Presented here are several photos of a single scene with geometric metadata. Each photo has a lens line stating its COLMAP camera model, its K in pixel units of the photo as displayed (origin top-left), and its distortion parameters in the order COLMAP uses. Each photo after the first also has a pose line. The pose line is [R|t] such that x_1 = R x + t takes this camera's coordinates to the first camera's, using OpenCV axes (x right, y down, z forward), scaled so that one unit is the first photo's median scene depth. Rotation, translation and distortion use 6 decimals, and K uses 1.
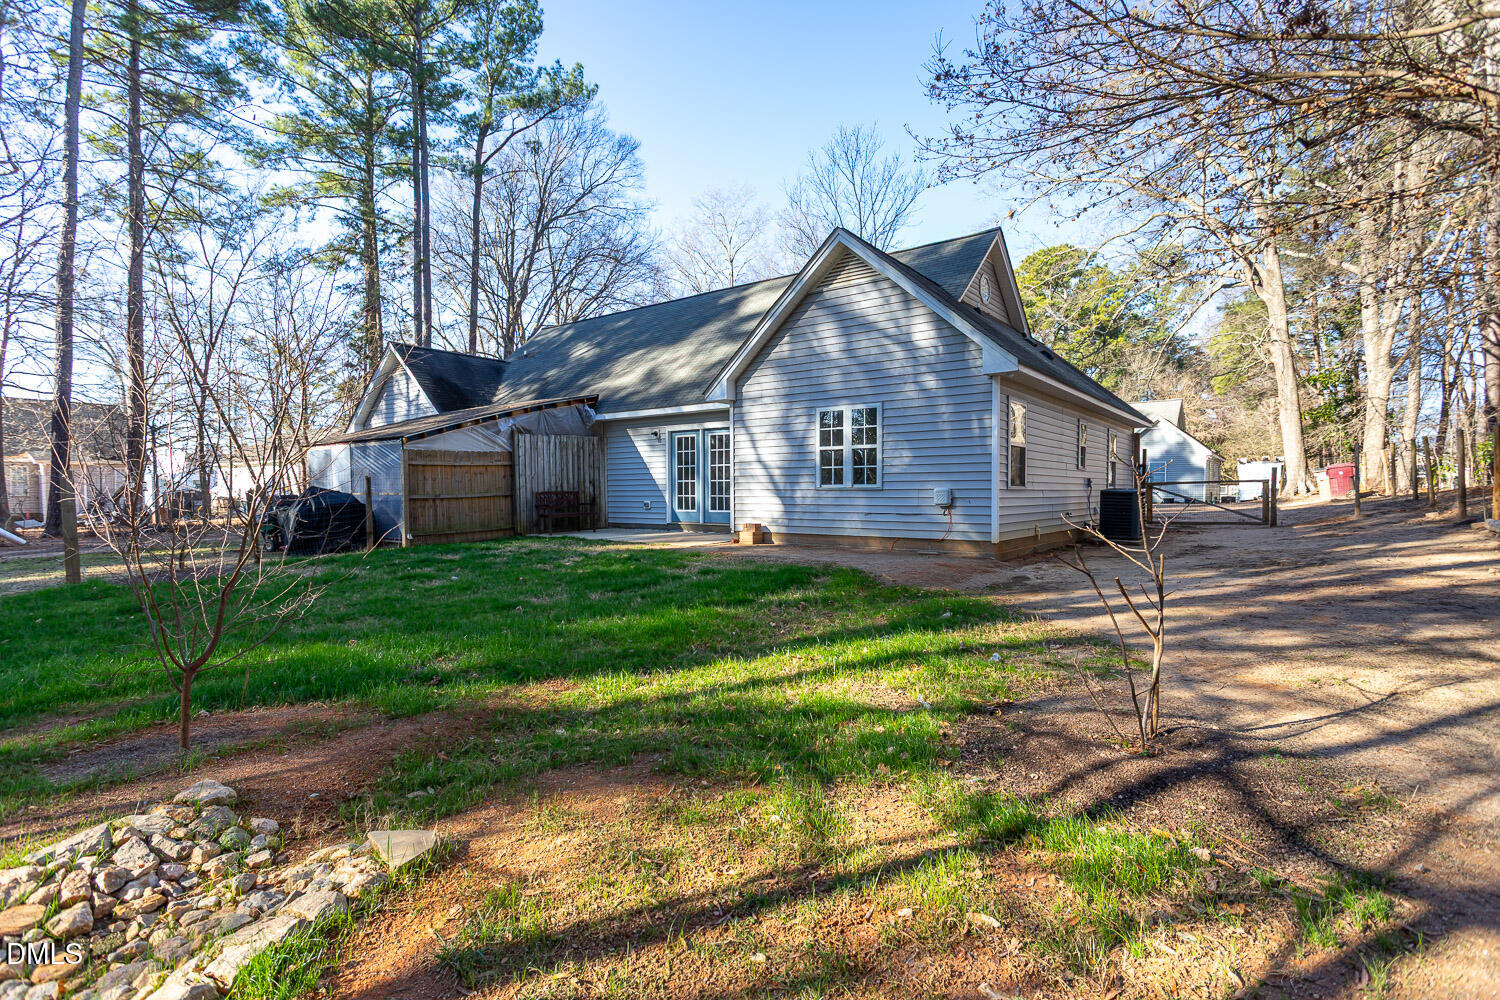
lens RADIAL K [[716.8, 0, 730.9], [0, 716.8, 496.0], [0, 0, 1]] dist [-0.000208, 0.000242]
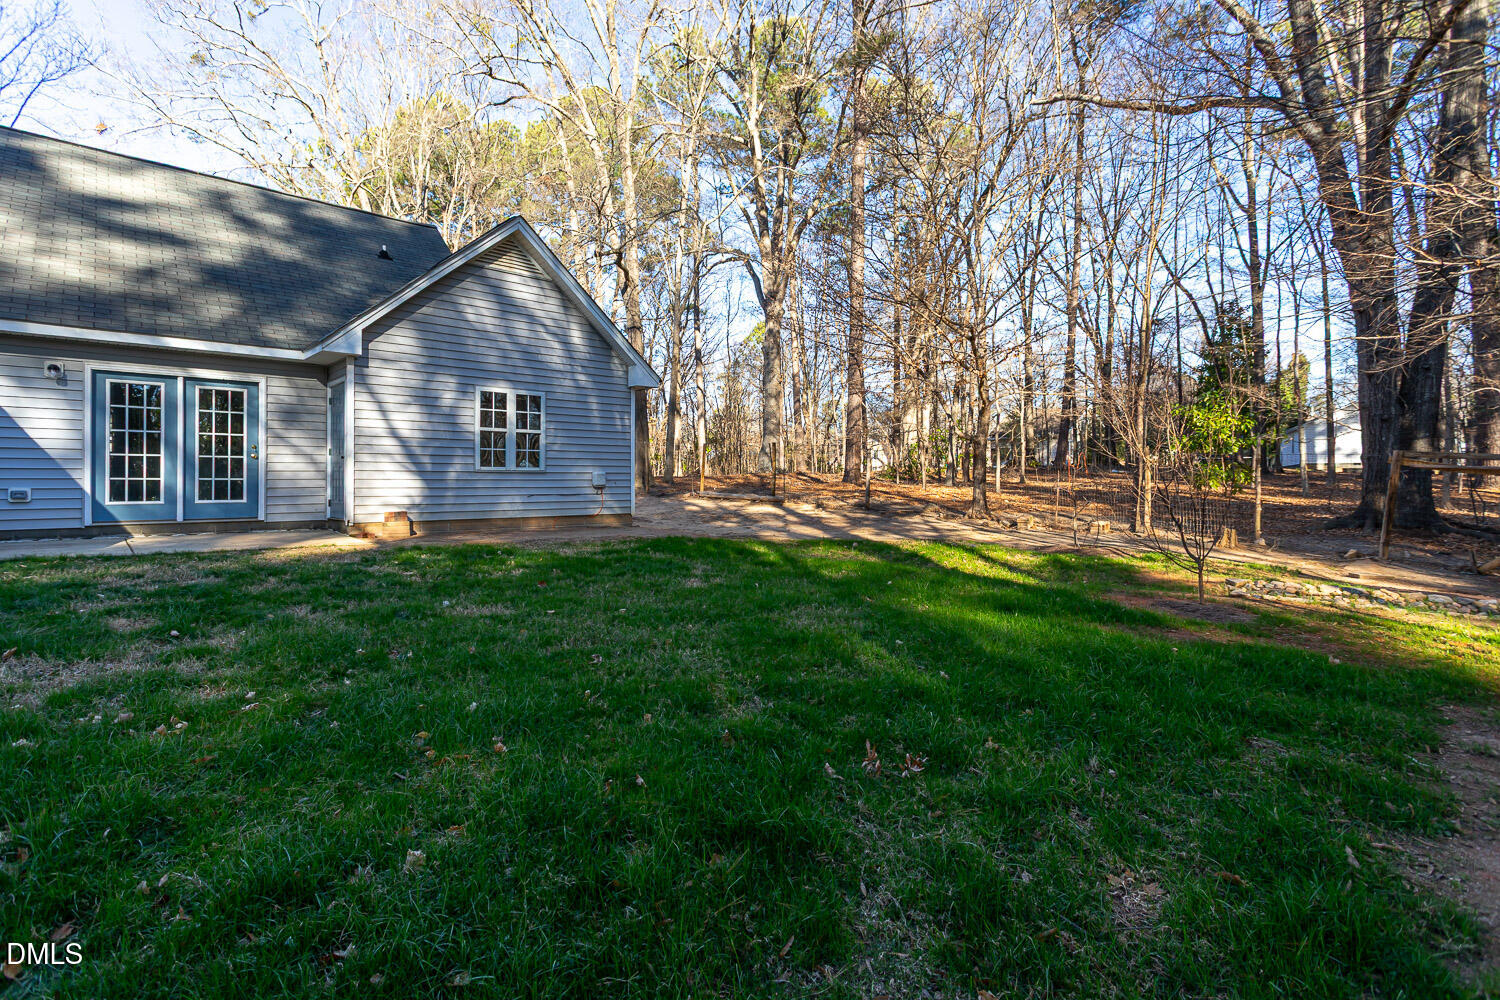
lens RADIAL K [[716.8, 0, 730.9], [0, 716.8, 496.0], [0, 0, 1]] dist [-0.000208, 0.000242]
pose [[0.182724, -0.018723, 0.982986, -0.596974], [0.004773, 0.999824, 0.018156, 0.005992], [-0.983153, 0.001374, 0.182781, 0.393207]]
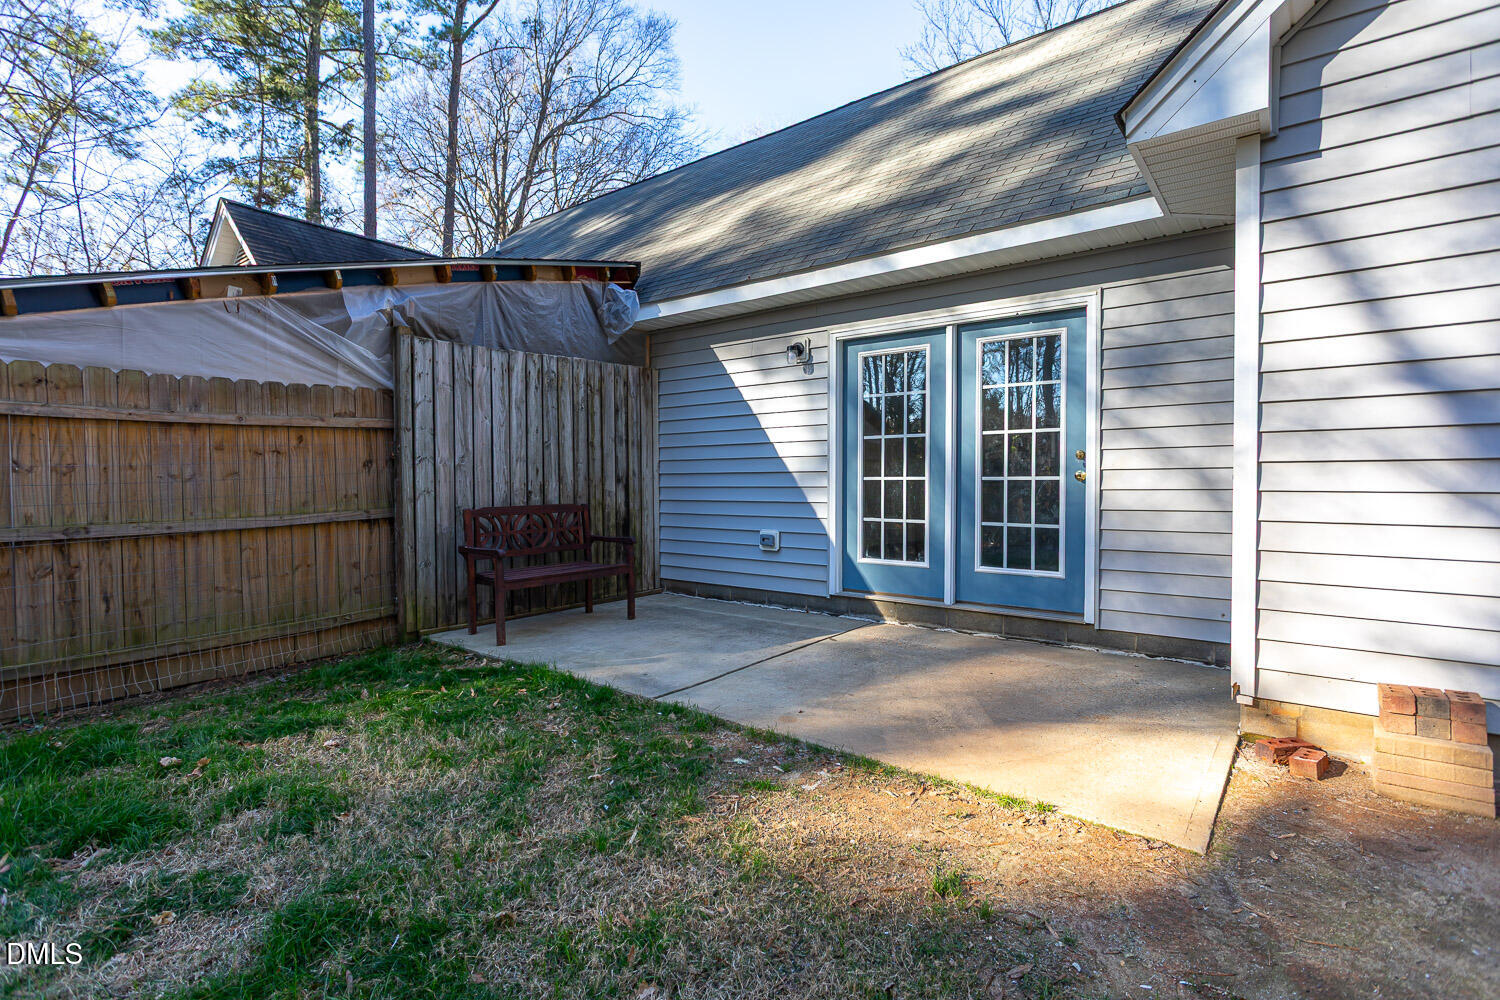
lens RADIAL K [[740.3, 0, 729.0], [0, 740.3, 482.7], [0, 0, 1]] dist [-0.001966, -0.000091]
pose [[0.999690, 0.004985, -0.024378, -0.138233], [-0.005203, 0.999947, -0.008872, -0.015709], [0.024332, 0.008996, 0.999663, 0.655479]]
